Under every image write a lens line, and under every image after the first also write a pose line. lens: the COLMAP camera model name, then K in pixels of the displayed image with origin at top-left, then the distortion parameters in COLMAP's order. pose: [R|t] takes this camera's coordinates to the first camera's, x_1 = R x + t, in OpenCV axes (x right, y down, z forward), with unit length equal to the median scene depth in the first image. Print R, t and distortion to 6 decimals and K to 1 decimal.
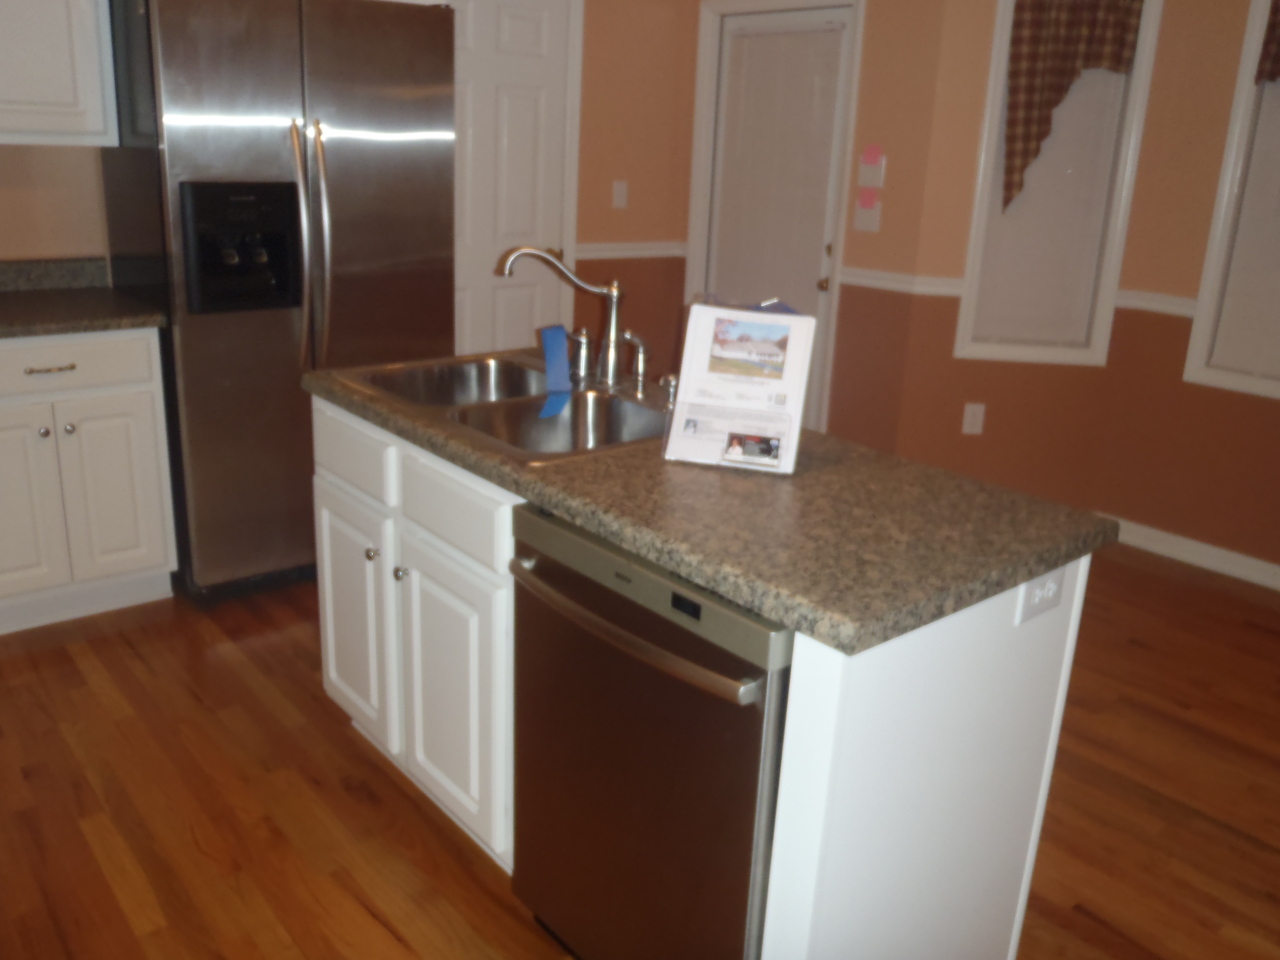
lens RADIAL K [[1068.7, 0, 639.5], [0, 1068.7, 457.1], [0, 0, 1]] dist [-0.049780, 0.016874]
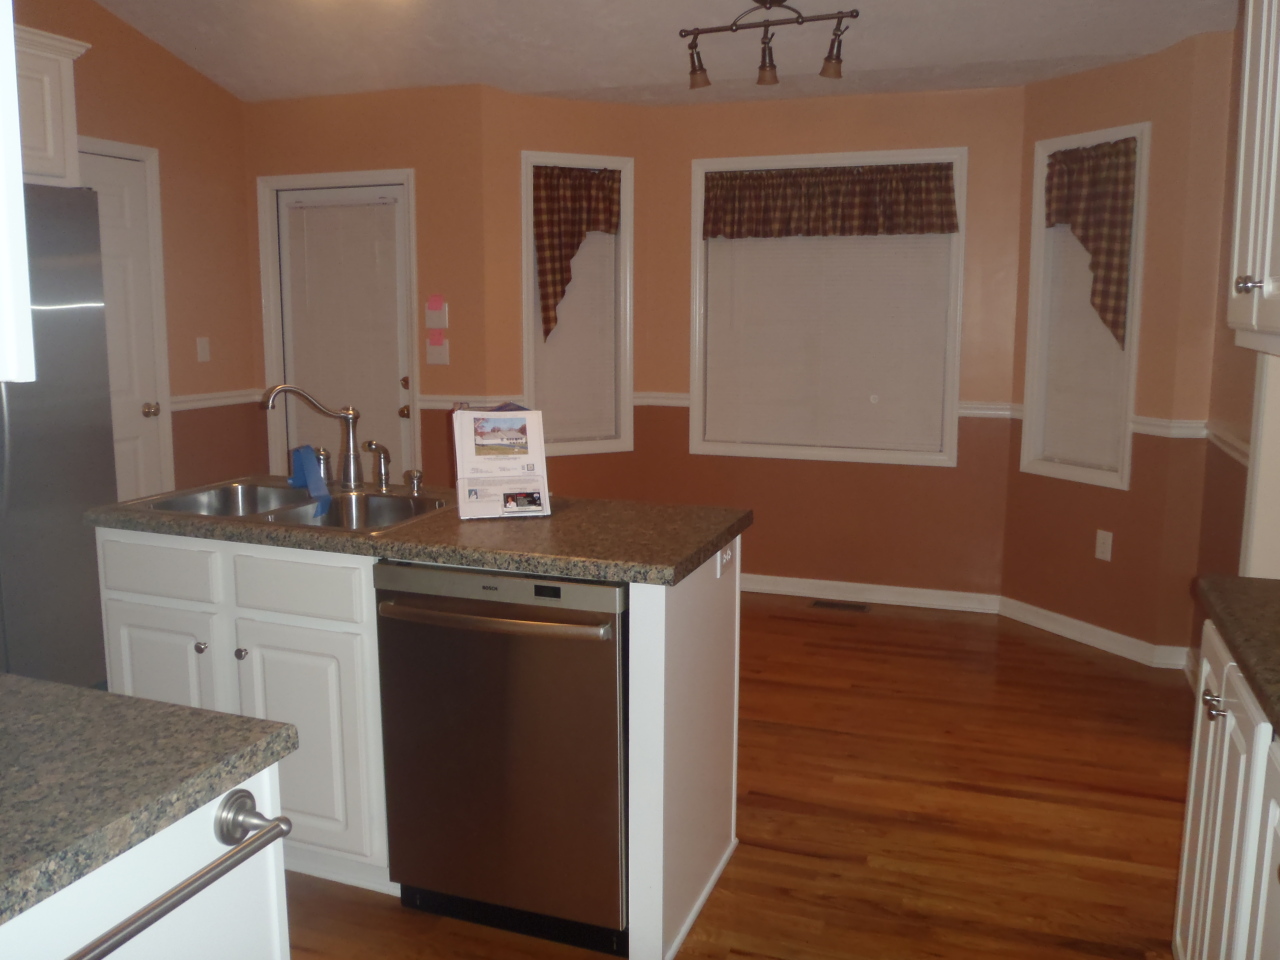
lens RADIAL K [[1068.7, 0, 639.5], [0, 1068.7, 457.1], [0, 0, 1]] dist [-0.049780, 0.016874]
pose [[0.865665, -0.112255, 0.487876, -0.395839], [0.175860, 0.980615, -0.086410, 0.074156], [-0.468719, 0.160600, 0.868625, -0.292436]]
